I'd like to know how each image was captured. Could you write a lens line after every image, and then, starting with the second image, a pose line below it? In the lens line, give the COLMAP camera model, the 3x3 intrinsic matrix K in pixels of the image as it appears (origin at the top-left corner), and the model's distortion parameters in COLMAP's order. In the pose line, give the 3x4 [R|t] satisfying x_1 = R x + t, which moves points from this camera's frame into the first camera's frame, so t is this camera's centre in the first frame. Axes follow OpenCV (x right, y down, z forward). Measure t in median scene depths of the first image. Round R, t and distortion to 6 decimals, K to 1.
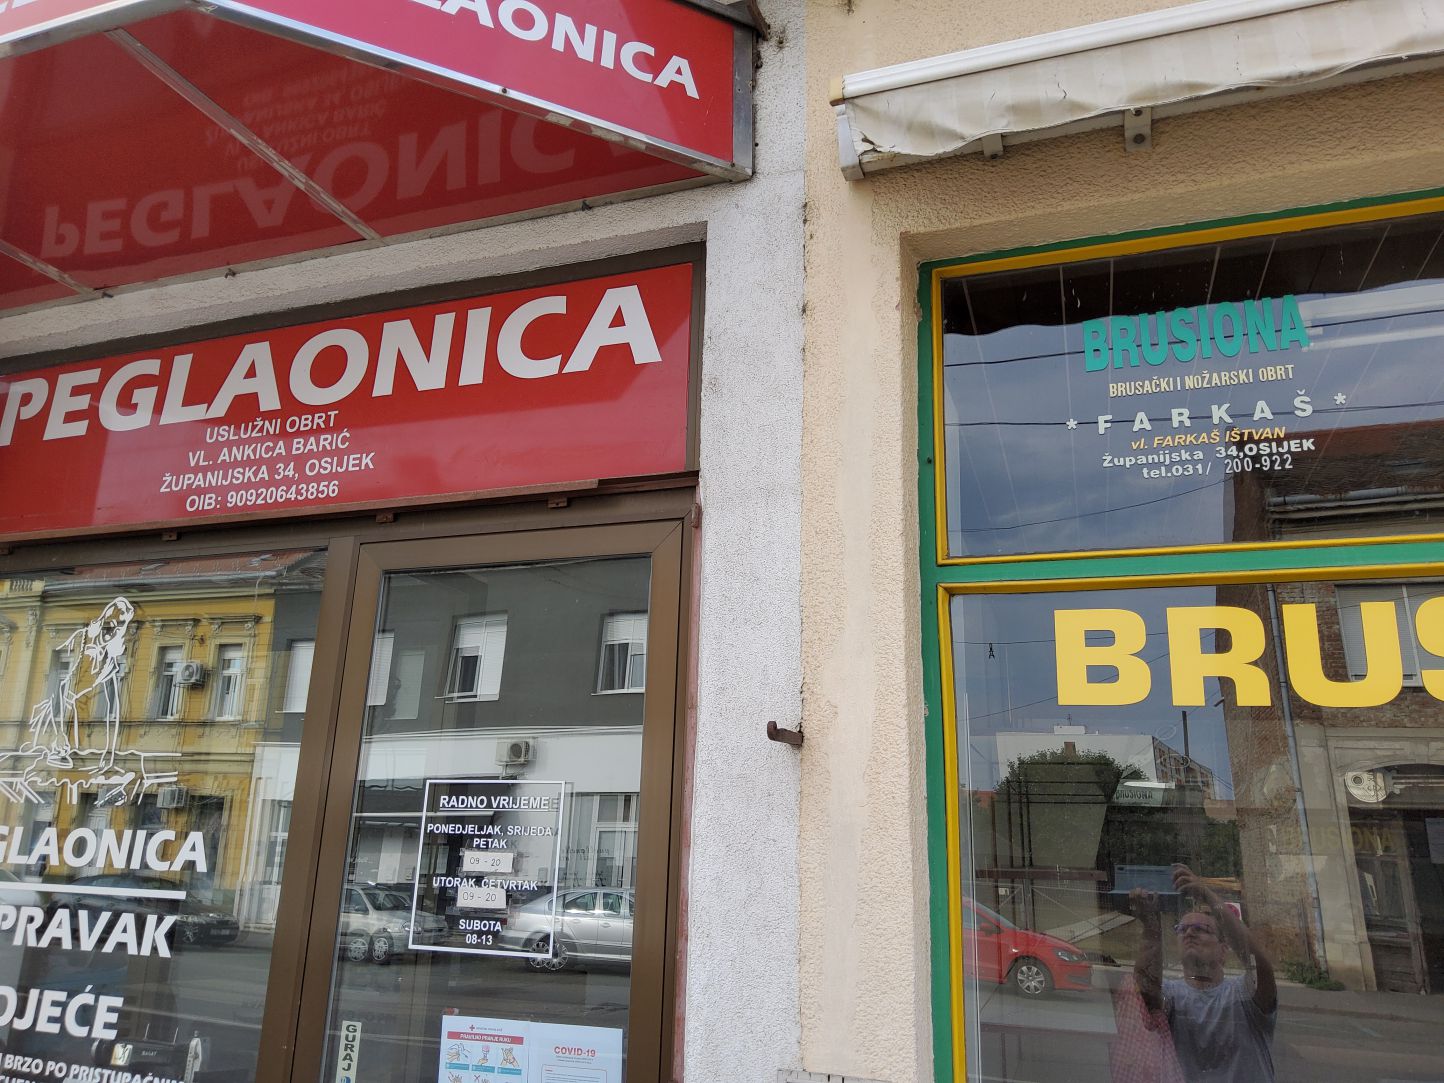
lens RADIAL K [[1091.7, 0, 728.6], [0, 1091.7, 538.2], [0, 0, 1]] dist [0.032275, -0.046126]
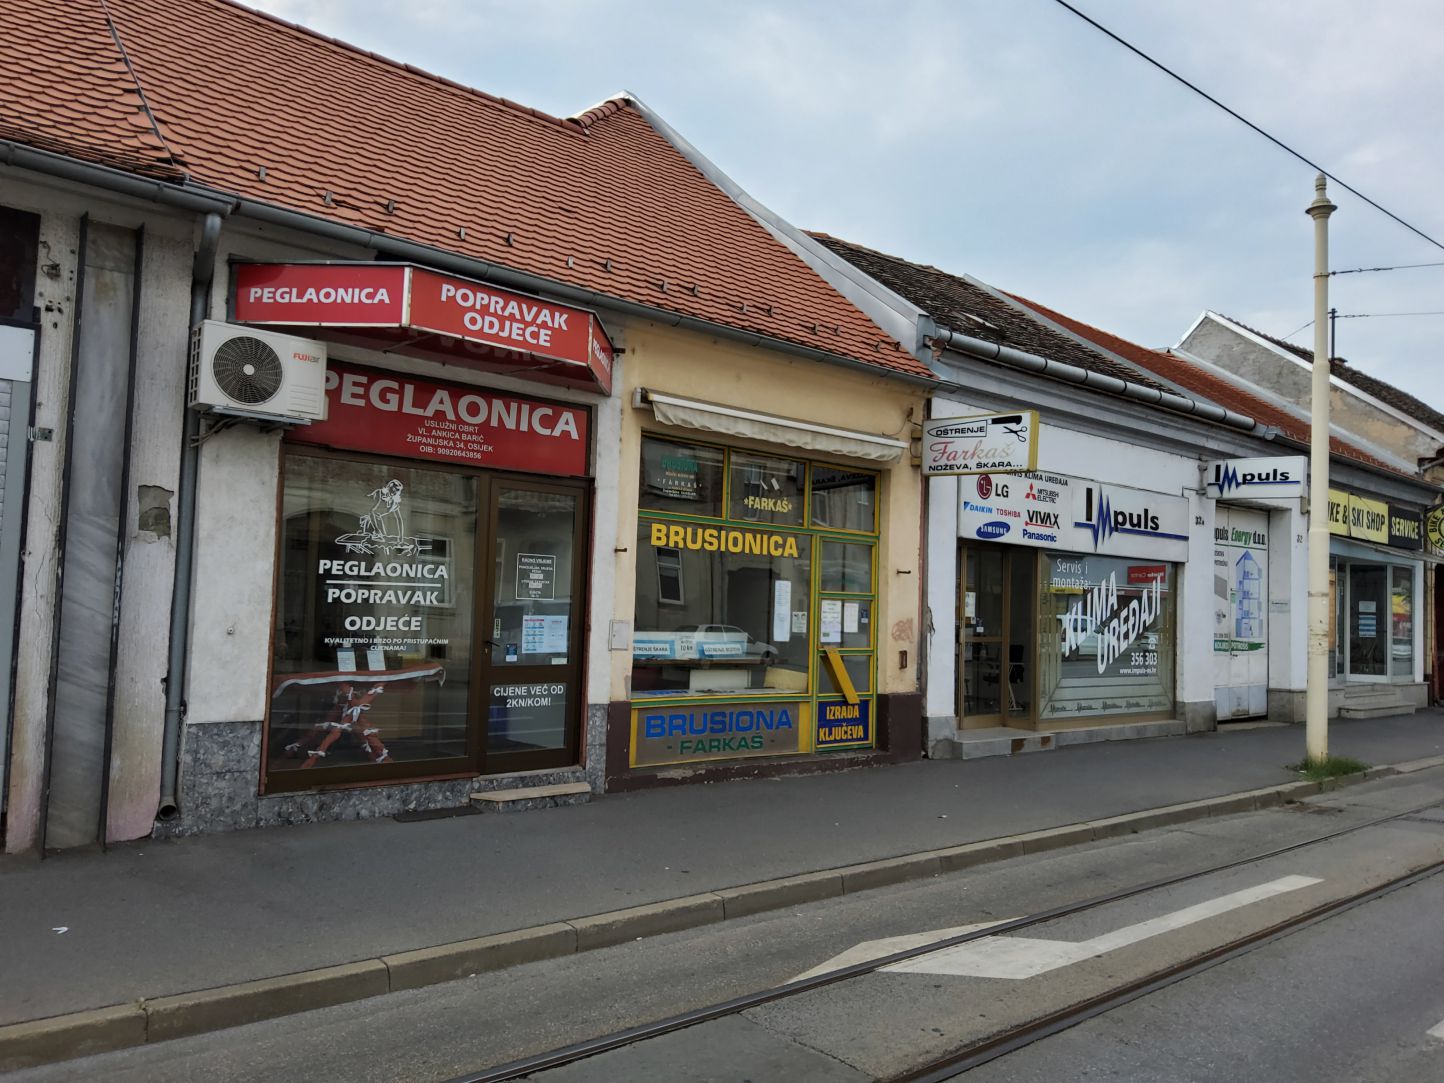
lens RADIAL K [[1091.7, 0, 719.1], [0, 1091.7, 541.4], [0, 0, 1]] dist [0.032275, -0.046126]
pose [[0.475126, 0.034486, 0.879242, -2.710014], [-0.263794, 0.958853, 0.104941, -0.312285], [-0.839445, -0.281799, 0.464673, -1.016370]]
